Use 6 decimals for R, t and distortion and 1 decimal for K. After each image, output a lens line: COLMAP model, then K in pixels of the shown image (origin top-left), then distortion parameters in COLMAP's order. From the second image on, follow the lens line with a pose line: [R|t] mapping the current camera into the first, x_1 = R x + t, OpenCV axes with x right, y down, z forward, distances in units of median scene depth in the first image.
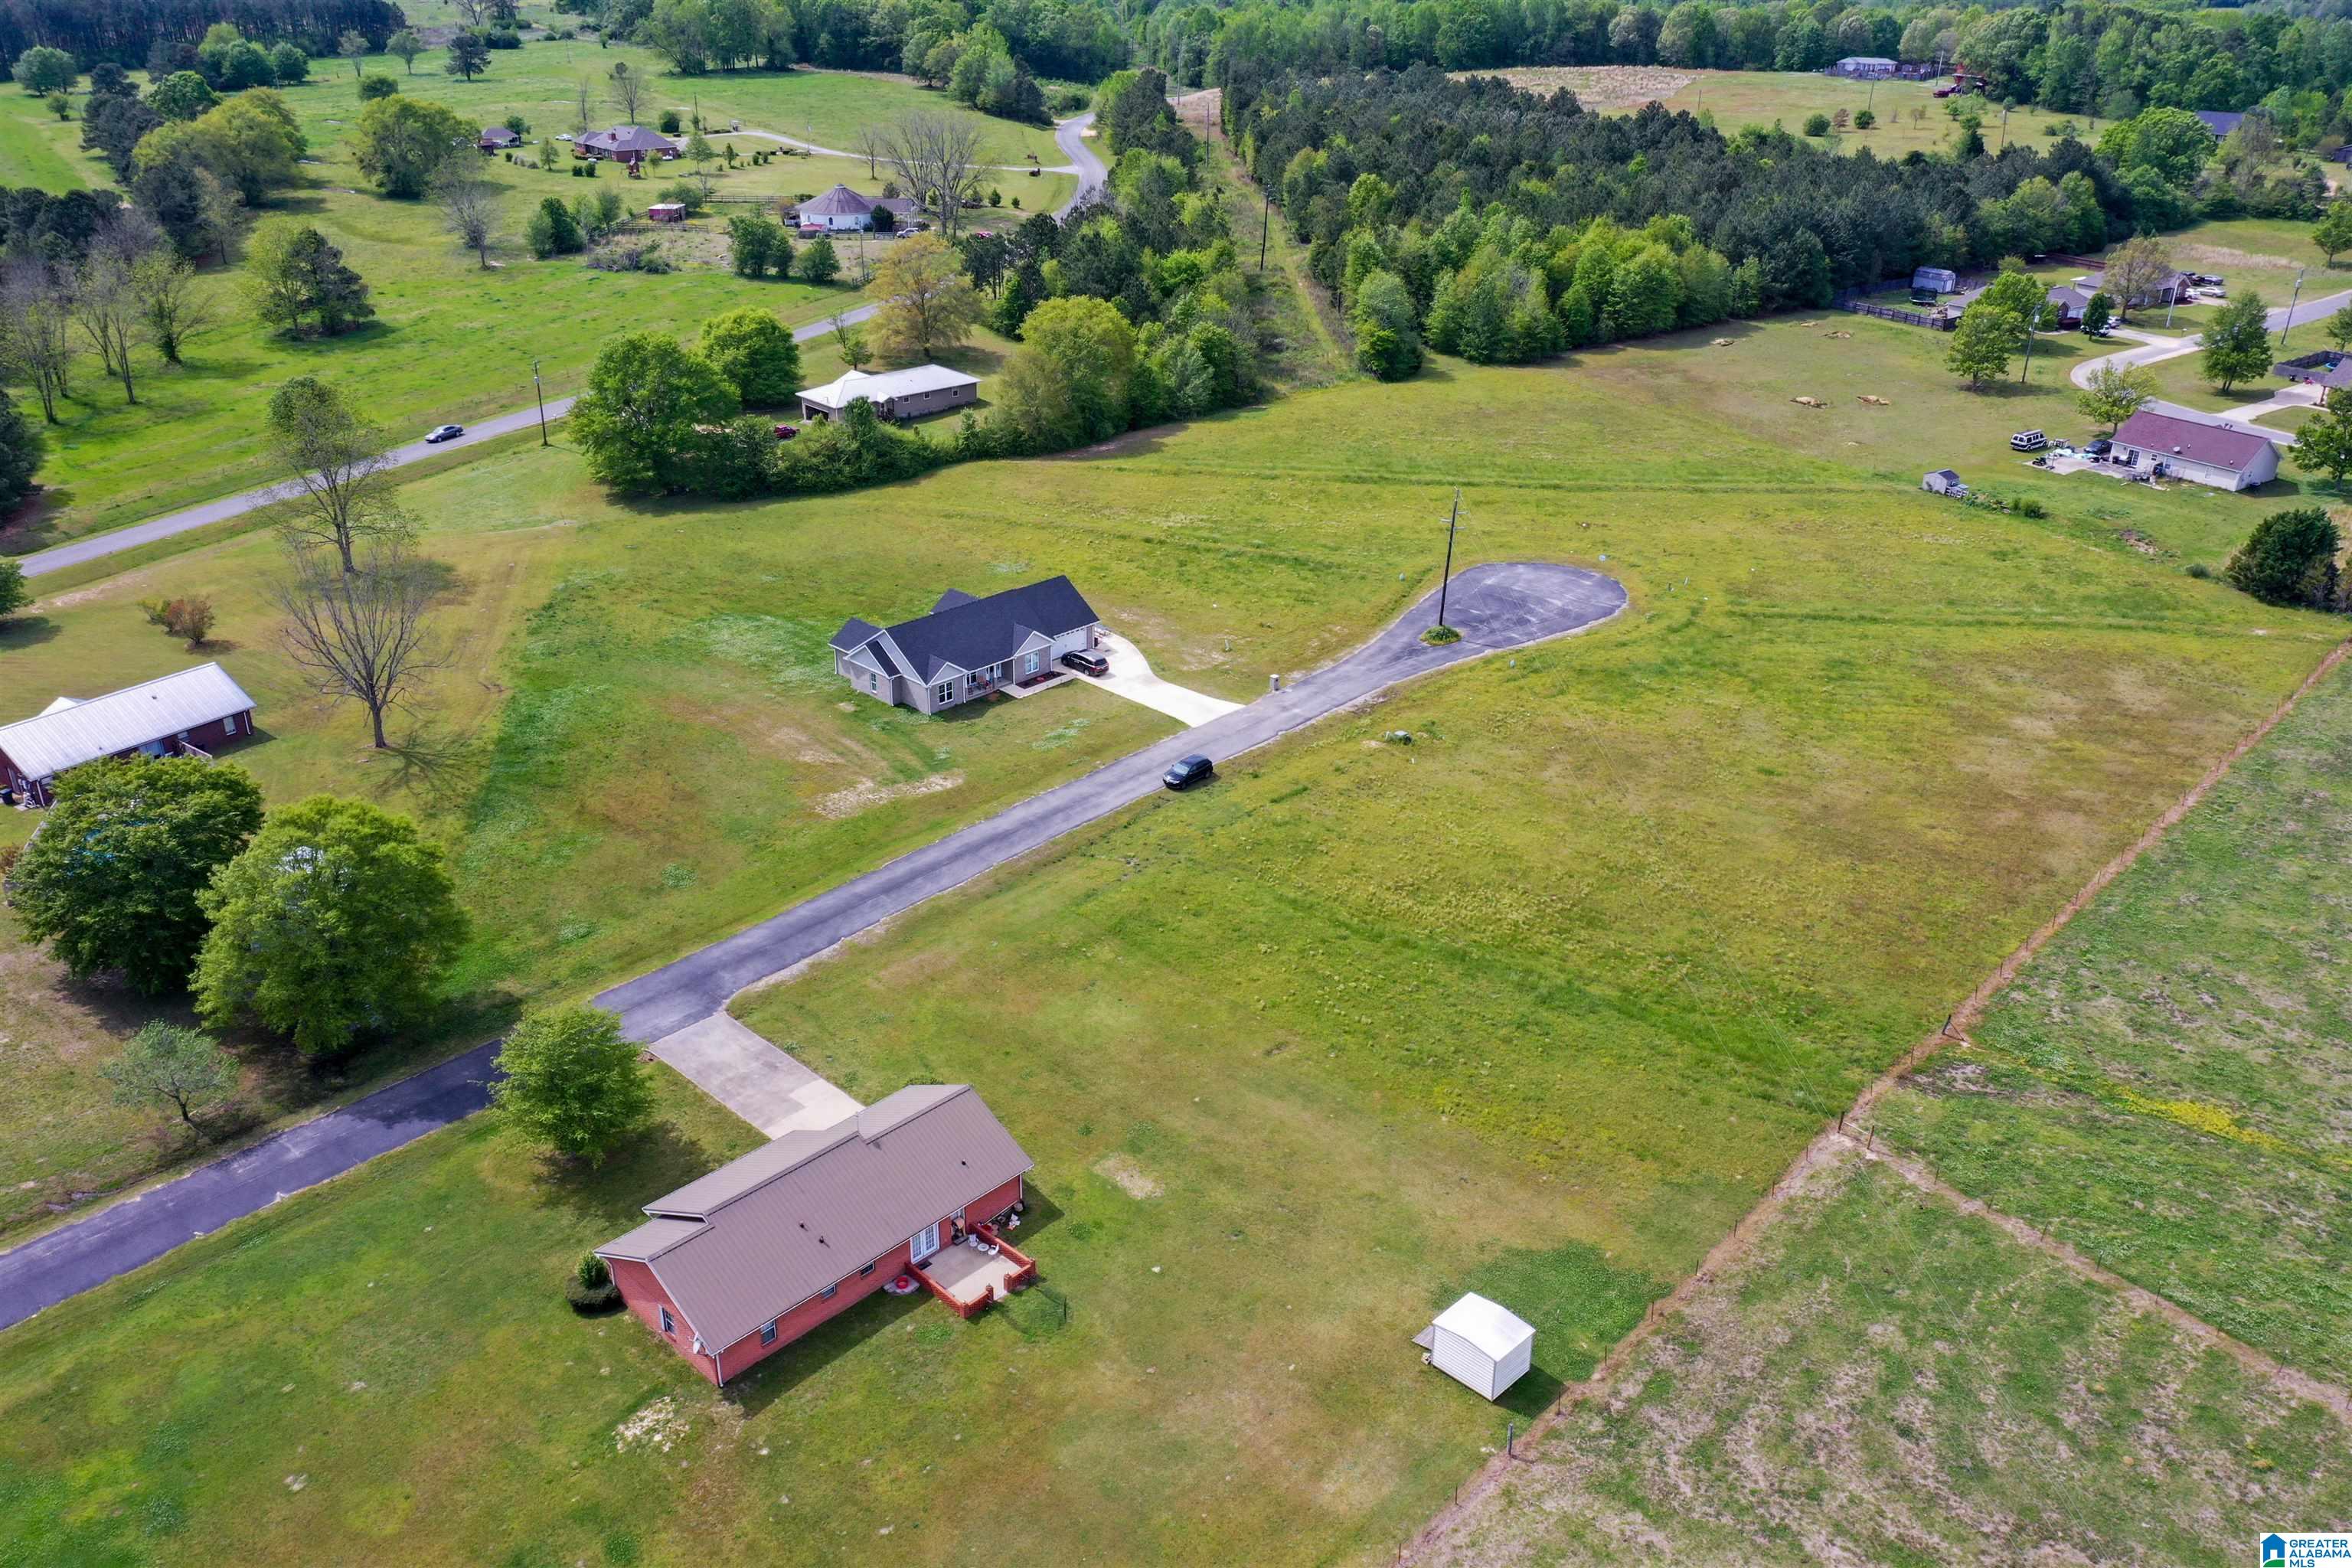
lens RADIAL K [[1843.4, 0, 1167.1], [0, 1843.4, 783.3], [0, 0, 1]] dist [0.013882, -0.008140]
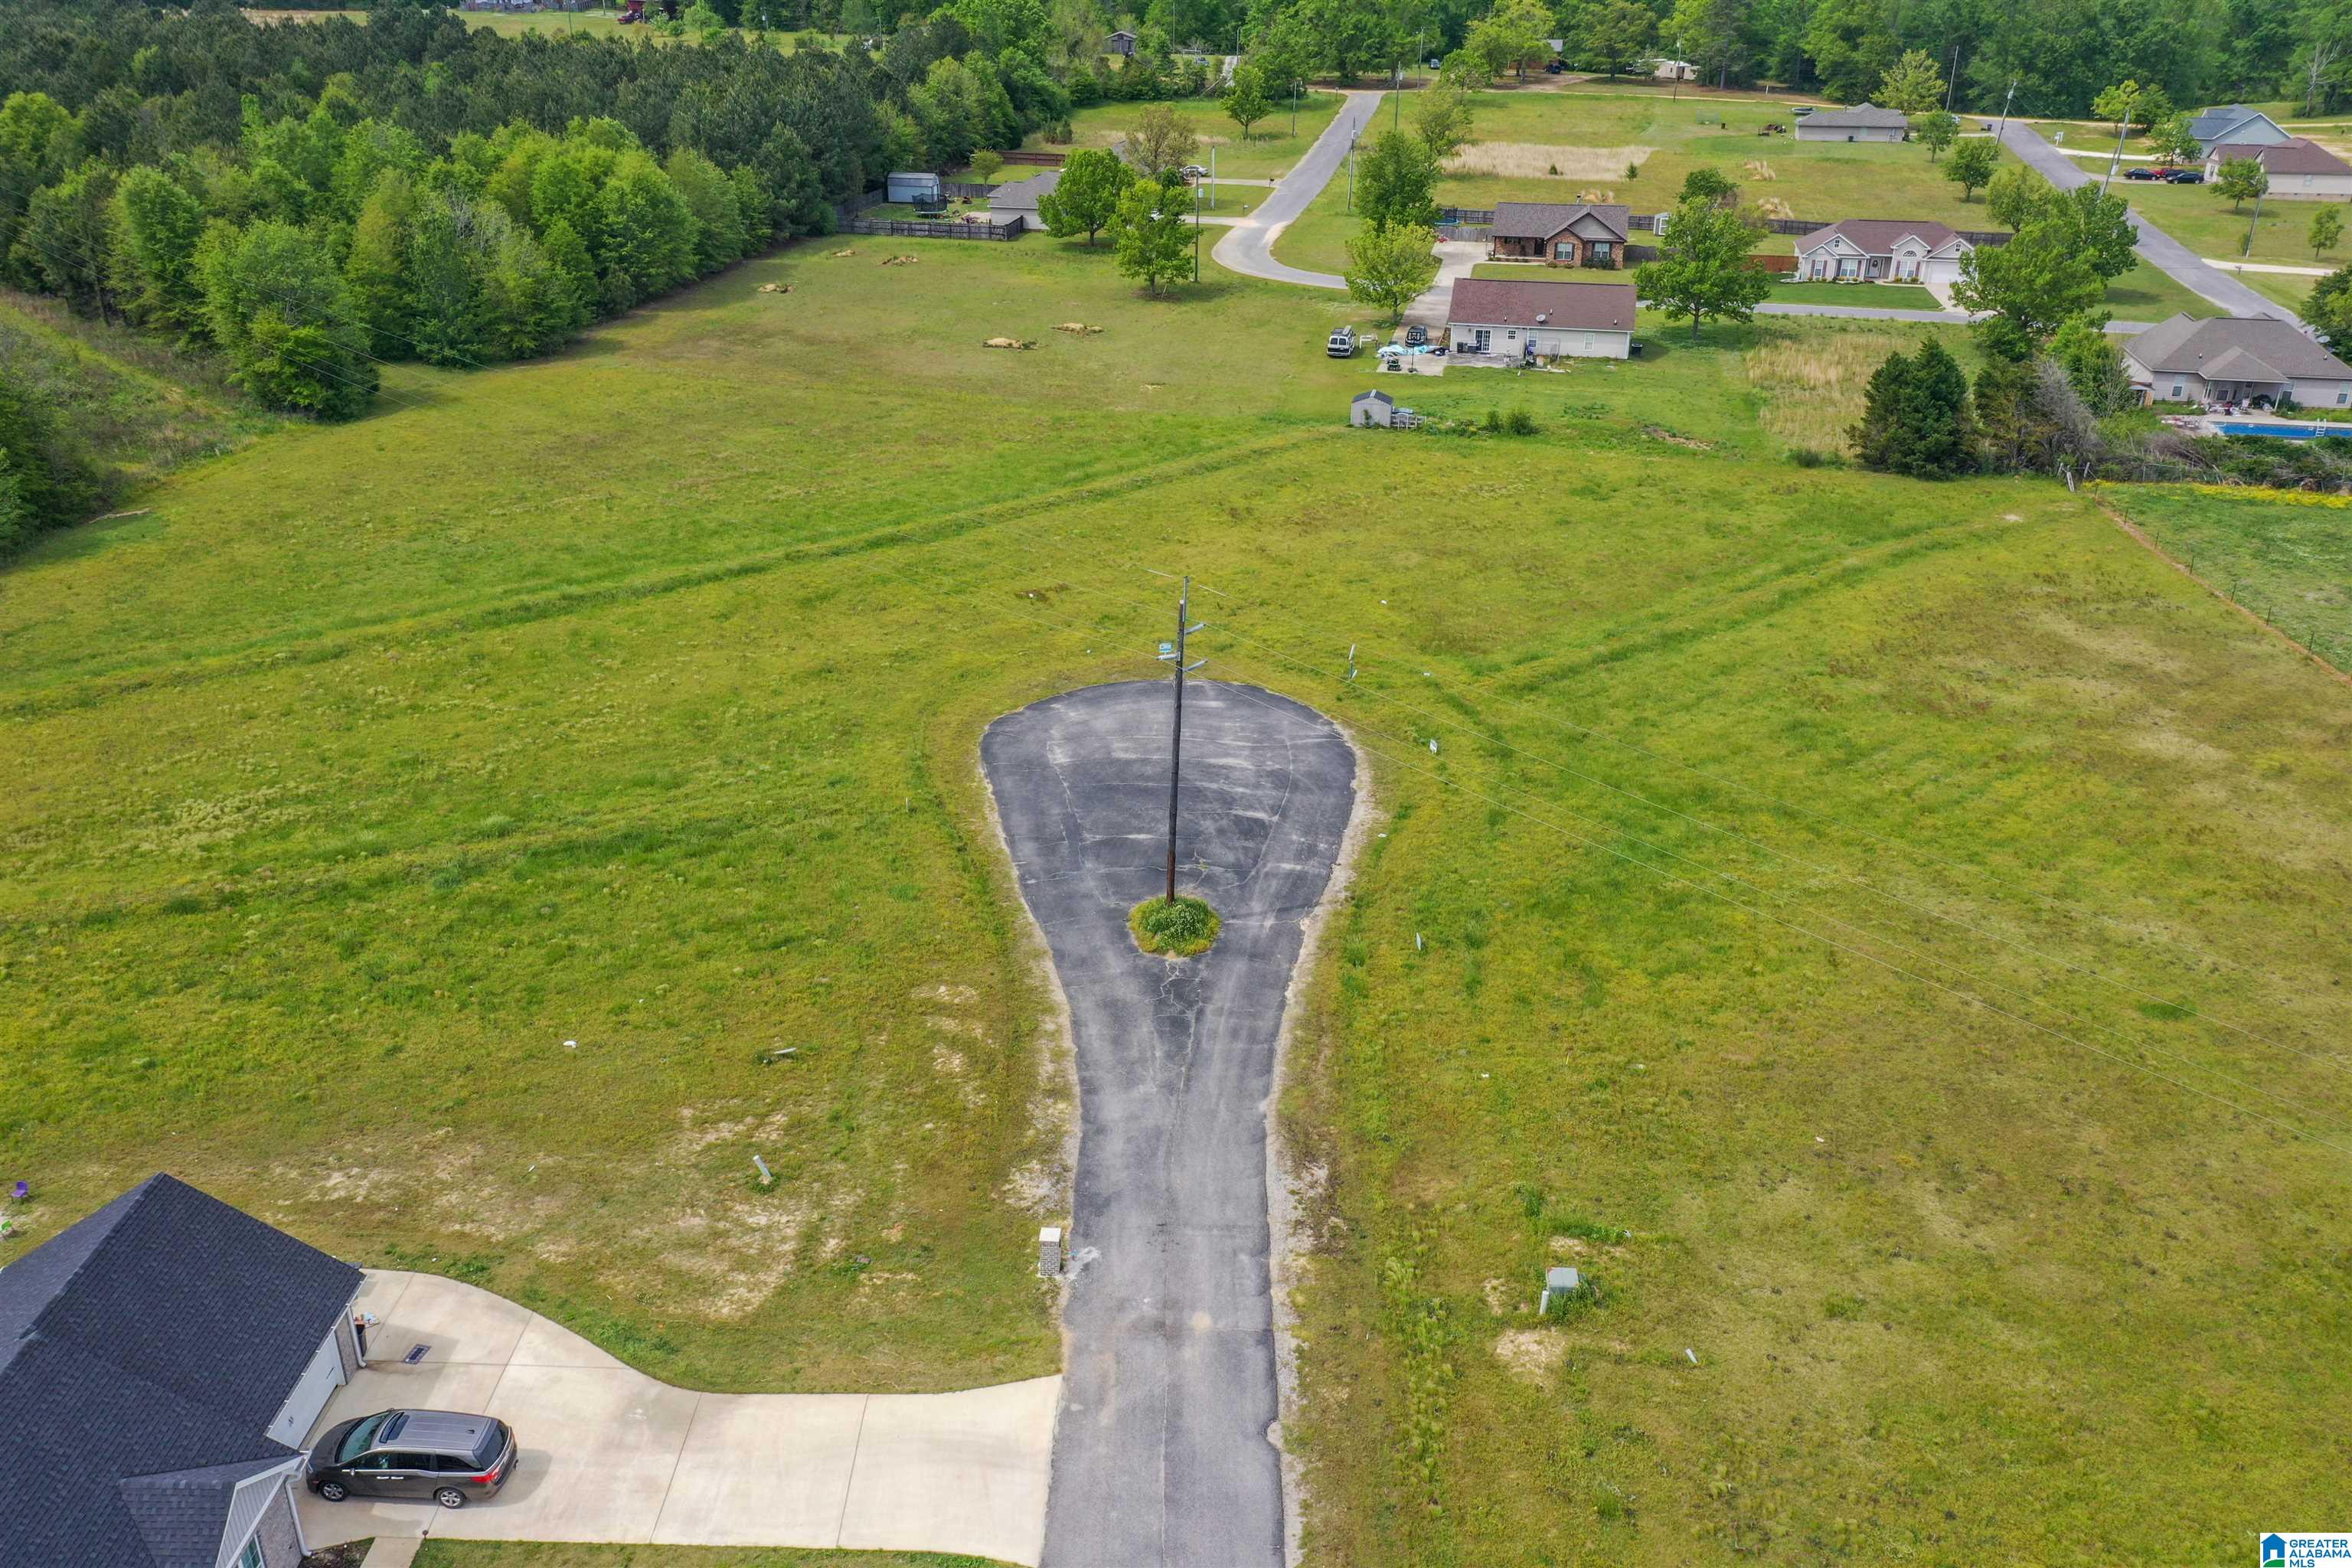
lens RADIAL K [[1843.4, 0, 1175.9], [0, 1843.4, 827.1], [0, 0, 1]] dist [0.013882, -0.008140]
pose [[0.723554, -0.306299, 0.618587, -0.107066], [0.298922, 0.946807, 0.119174, -0.159091], [-0.622185, 0.098681, 0.776626, 0.717763]]
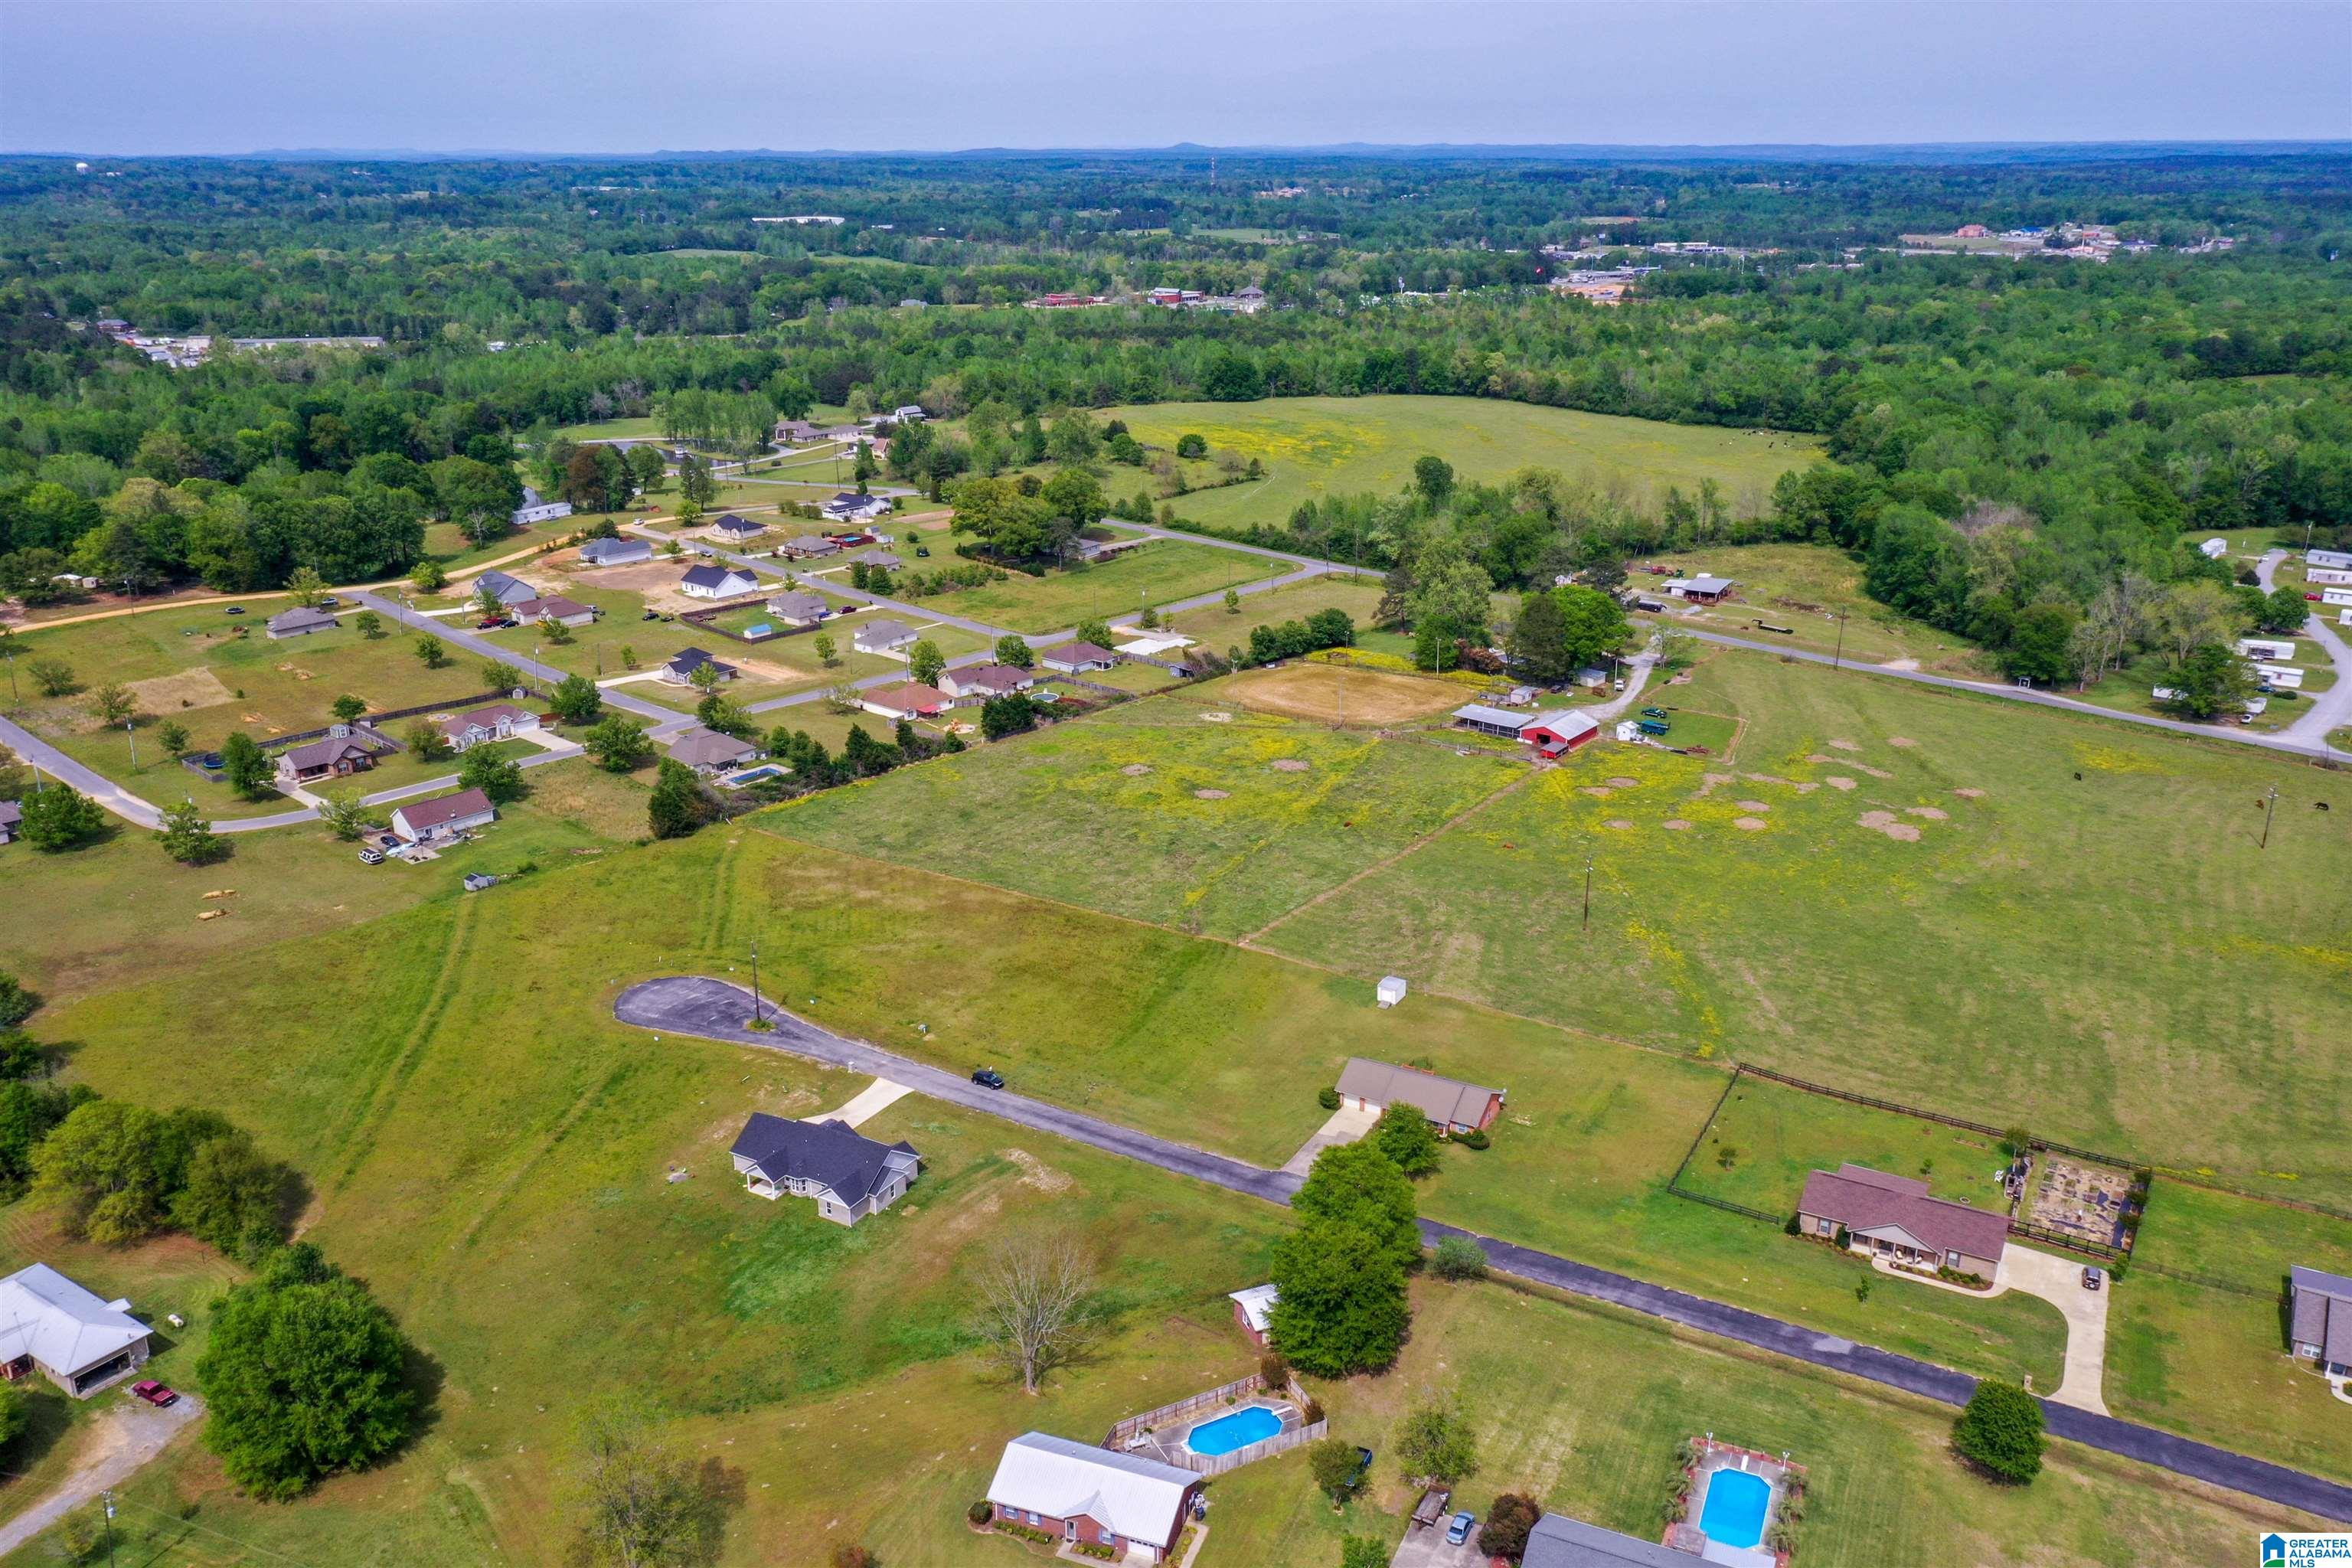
lens RADIAL K [[1843.4, 0, 1178.7], [0, 1843.4, 789.1], [0, 0, 1]] dist [0.013882, -0.008140]
pose [[-0.247340, -0.326530, 0.912251, -1.371782], [0.416537, 0.814232, 0.404381, -0.768759], [-0.874826, 0.480005, -0.065380, 0.740618]]
